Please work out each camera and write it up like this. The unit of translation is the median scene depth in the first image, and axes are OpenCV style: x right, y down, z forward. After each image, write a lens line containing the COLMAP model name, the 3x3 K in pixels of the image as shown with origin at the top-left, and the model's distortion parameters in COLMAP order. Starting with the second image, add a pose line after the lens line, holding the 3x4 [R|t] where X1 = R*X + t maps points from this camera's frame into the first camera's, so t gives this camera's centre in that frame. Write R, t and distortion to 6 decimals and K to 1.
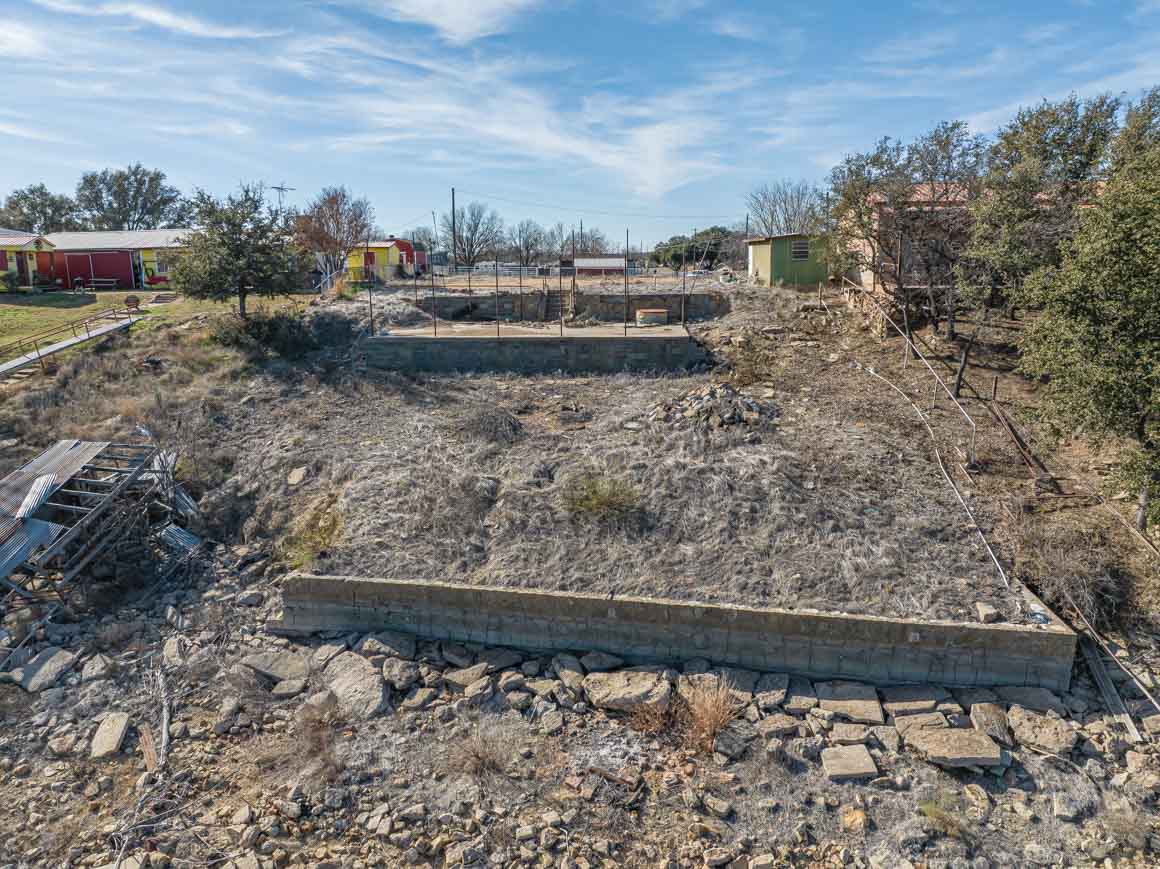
lens RADIAL K [[820.3, 0, 580.0], [0, 820.3, 434.5], [0, 0, 1]] dist [-0.039542, -0.000454]
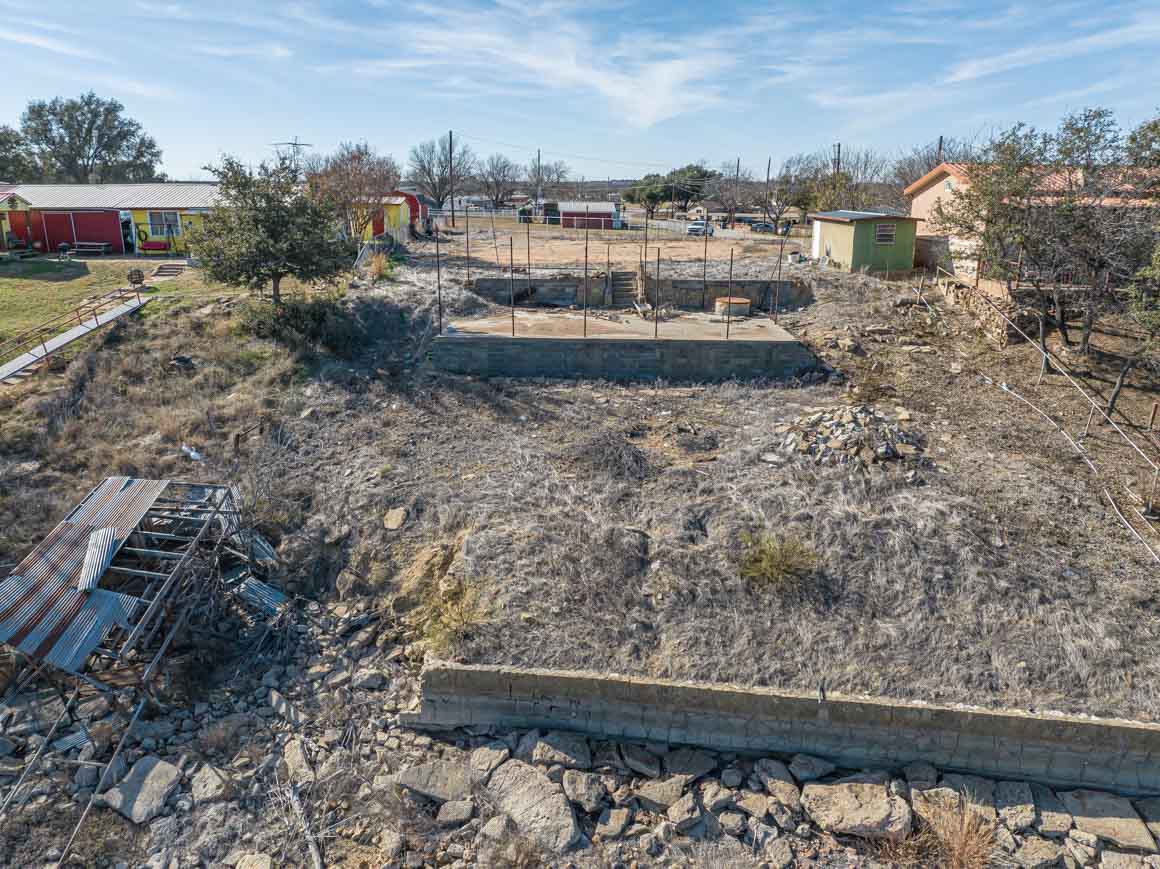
lens RADIAL K [[820.3, 0, 580.0], [0, 820.3, 434.5], [0, 0, 1]] dist [-0.039542, -0.000454]
pose [[0.997901, 0.000549, 0.064759, -0.218788], [-0.005976, 0.996478, 0.083636, -0.118592], [-0.064485, -0.083847, 0.994390, 0.138416]]
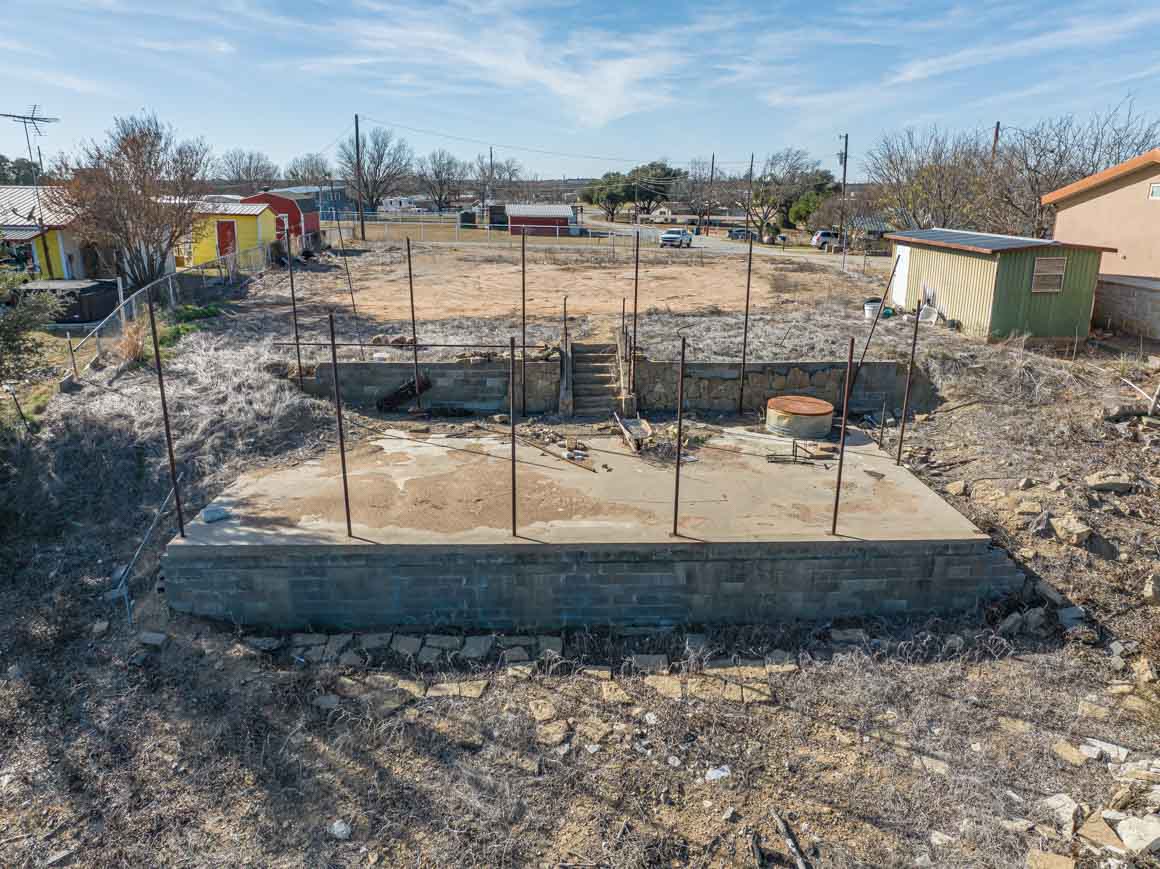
lens RADIAL K [[820.3, 0, 580.0], [0, 820.3, 434.5], [0, 0, 1]] dist [-0.039542, -0.000454]
pose [[0.992971, -0.015047, 0.117402, -0.153023], [0.005067, 0.996381, 0.084847, -0.270398], [-0.118253, -0.083655, 0.989453, 0.821793]]
